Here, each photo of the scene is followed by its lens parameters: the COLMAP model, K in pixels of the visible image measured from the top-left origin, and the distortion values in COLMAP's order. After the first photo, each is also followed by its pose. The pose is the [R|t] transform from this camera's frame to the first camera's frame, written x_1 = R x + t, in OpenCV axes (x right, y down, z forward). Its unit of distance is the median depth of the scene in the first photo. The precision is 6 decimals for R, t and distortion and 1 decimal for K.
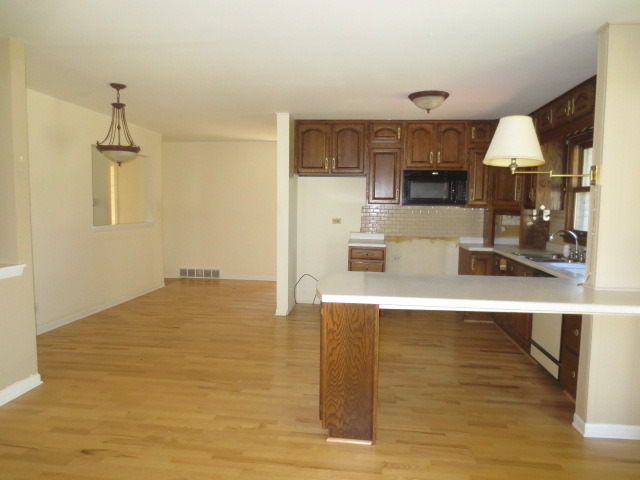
lens RADIAL K [[457.0, 0, 322.1], [0, 457.0, 239.6], [0, 0, 1]] dist [-0.021906, 0.012941]
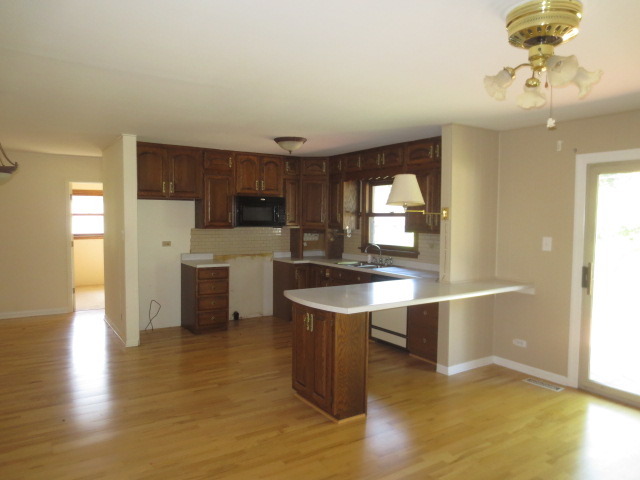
lens RADIAL K [[457.0, 0, 320.5], [0, 457.0, 238.7], [0, 0, 1]] dist [-0.021906, 0.012941]
pose [[0.767379, -0.039683, 0.639964, -0.397131], [0.053419, 0.998570, -0.002135, -0.035544], [-0.638965, 0.035825, 0.768402, 0.017347]]
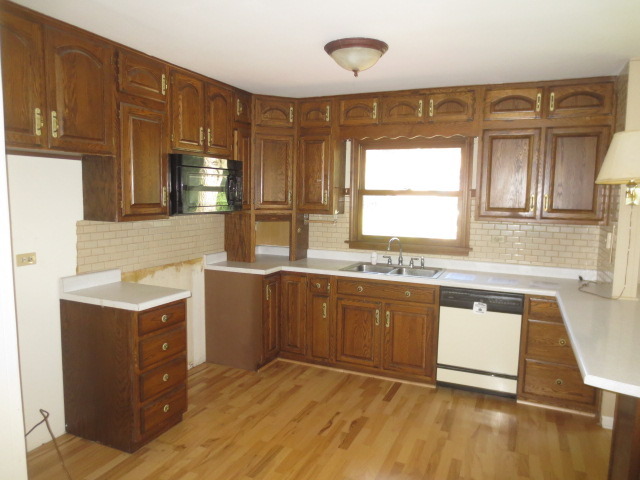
lens RADIAL K [[457.0, 0, 322.6], [0, 457.0, 239.7], [0, 0, 1]] dist [-0.021906, 0.012941]
pose [[0.295476, -0.108282, 0.949194, -0.325645], [0.061678, 0.993645, 0.094153, -0.092596], [-0.953357, 0.030724, 0.300277, 0.693041]]
